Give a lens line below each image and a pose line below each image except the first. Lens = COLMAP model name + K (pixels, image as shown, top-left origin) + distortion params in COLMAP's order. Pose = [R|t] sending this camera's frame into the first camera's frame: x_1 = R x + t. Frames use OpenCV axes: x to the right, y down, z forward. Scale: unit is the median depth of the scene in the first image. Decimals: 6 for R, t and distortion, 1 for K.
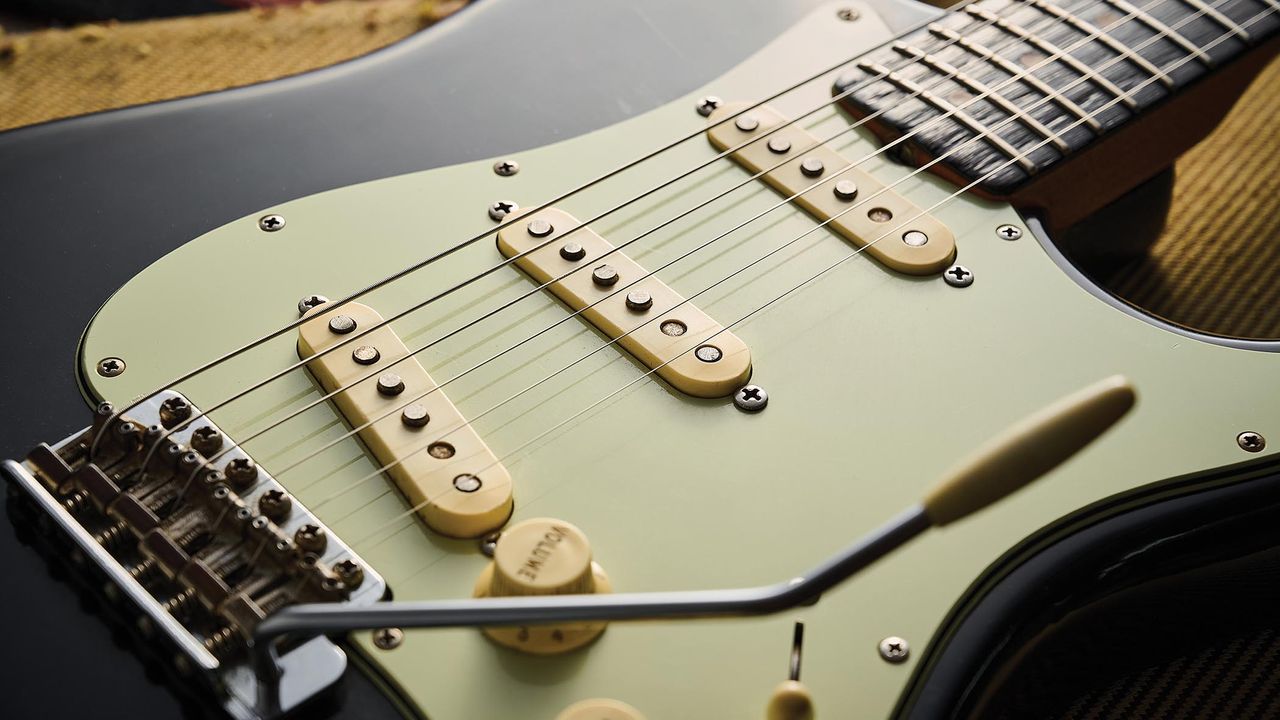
lens RADIAL K [[2556.5, 0, 640.0], [0, 2556.5, 360.0], [0, 0, 1]] dist [-0.145037, -0.112396]
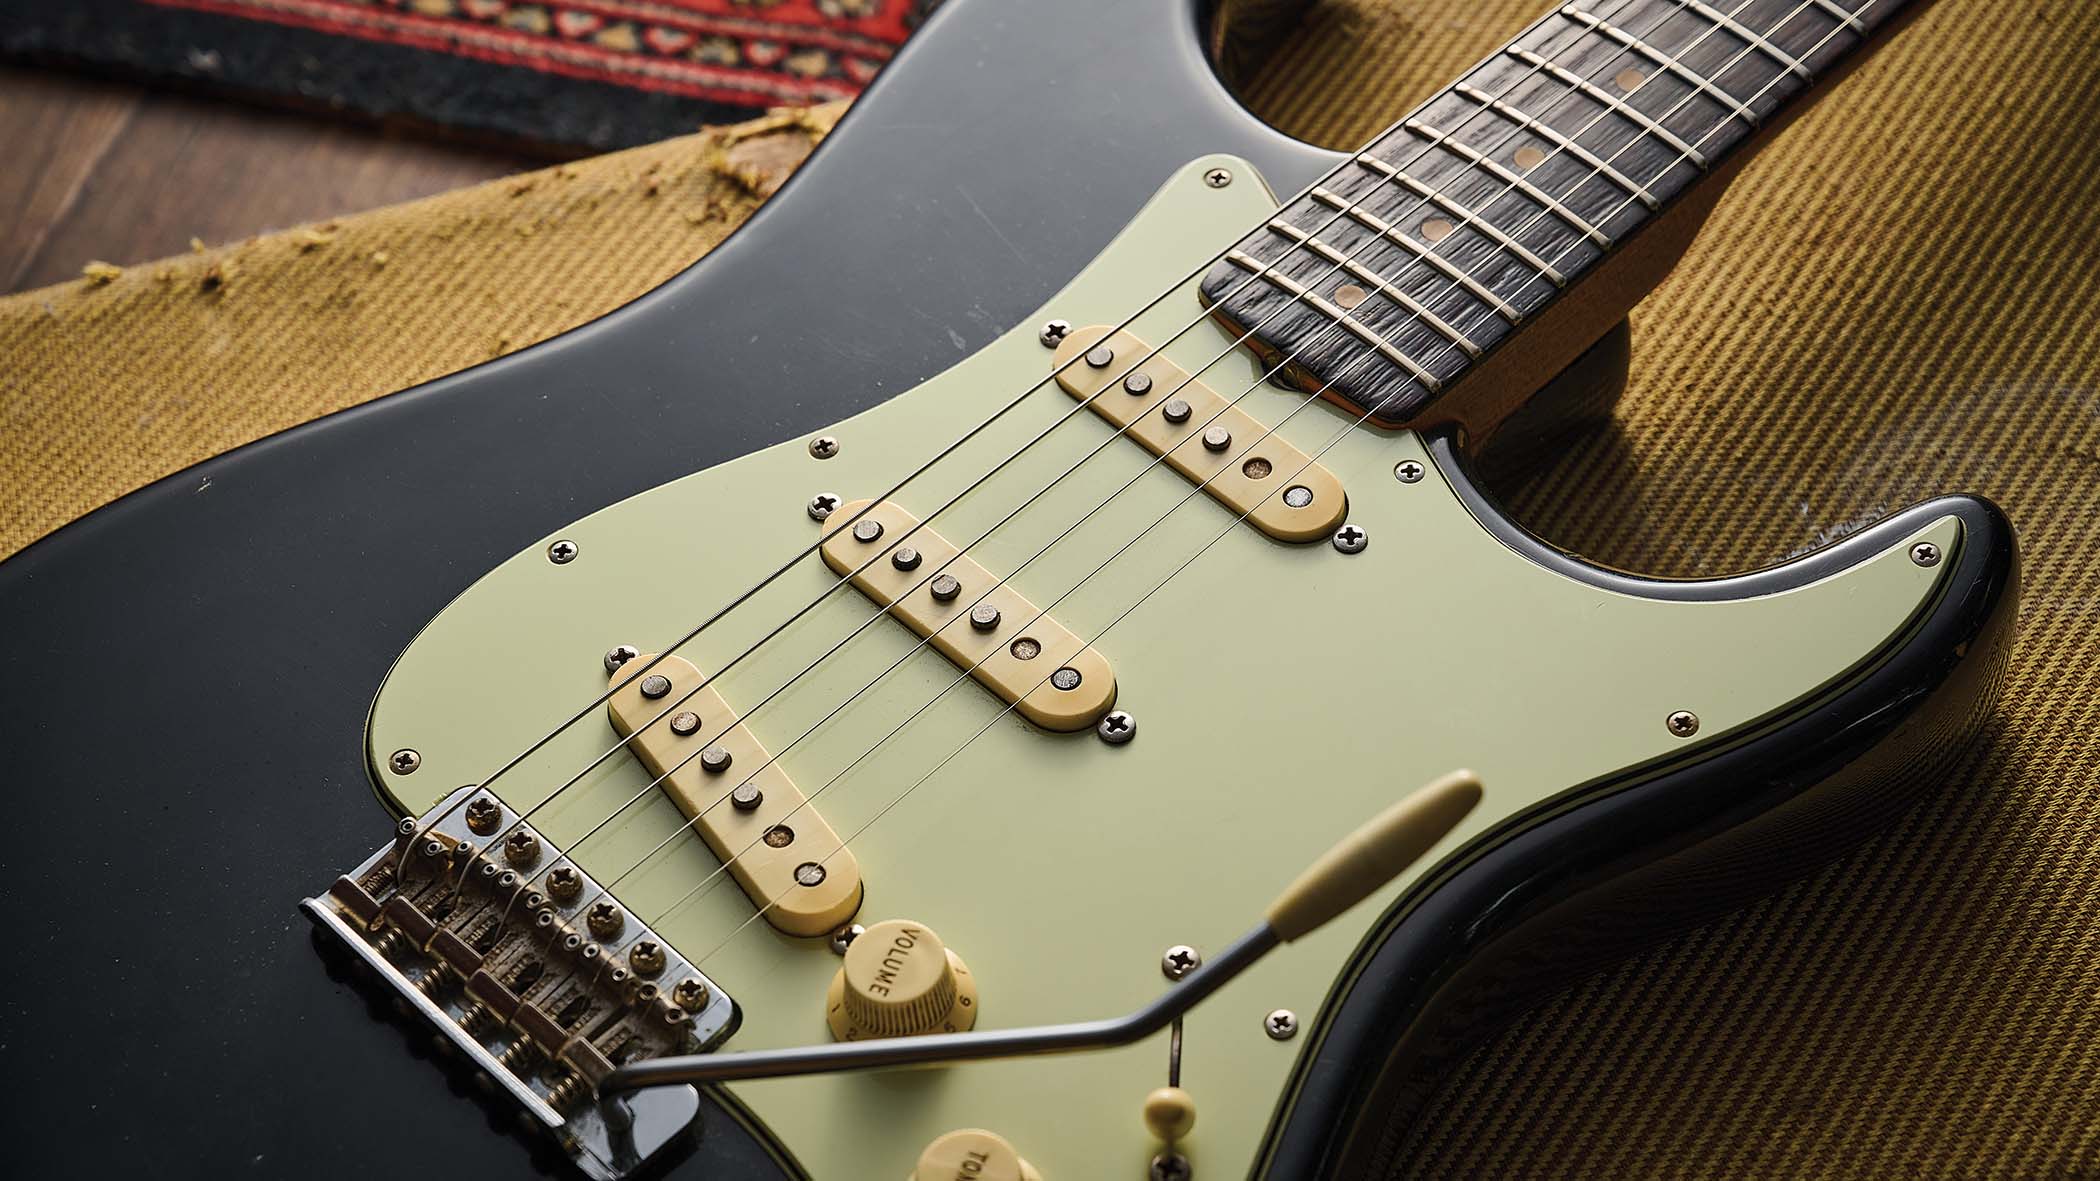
lens RADIAL K [[4179.9, 0, 1050.0], [0, 4179.9, 590.5], [0, 0, 1]] dist [-0.071677, 0.074839]
pose [[0.993825, -0.100530, -0.046957, 0.094483], [0.106191, 0.984462, 0.139849, -0.241734], [0.032169, -0.143971, 0.989059, -0.446231]]
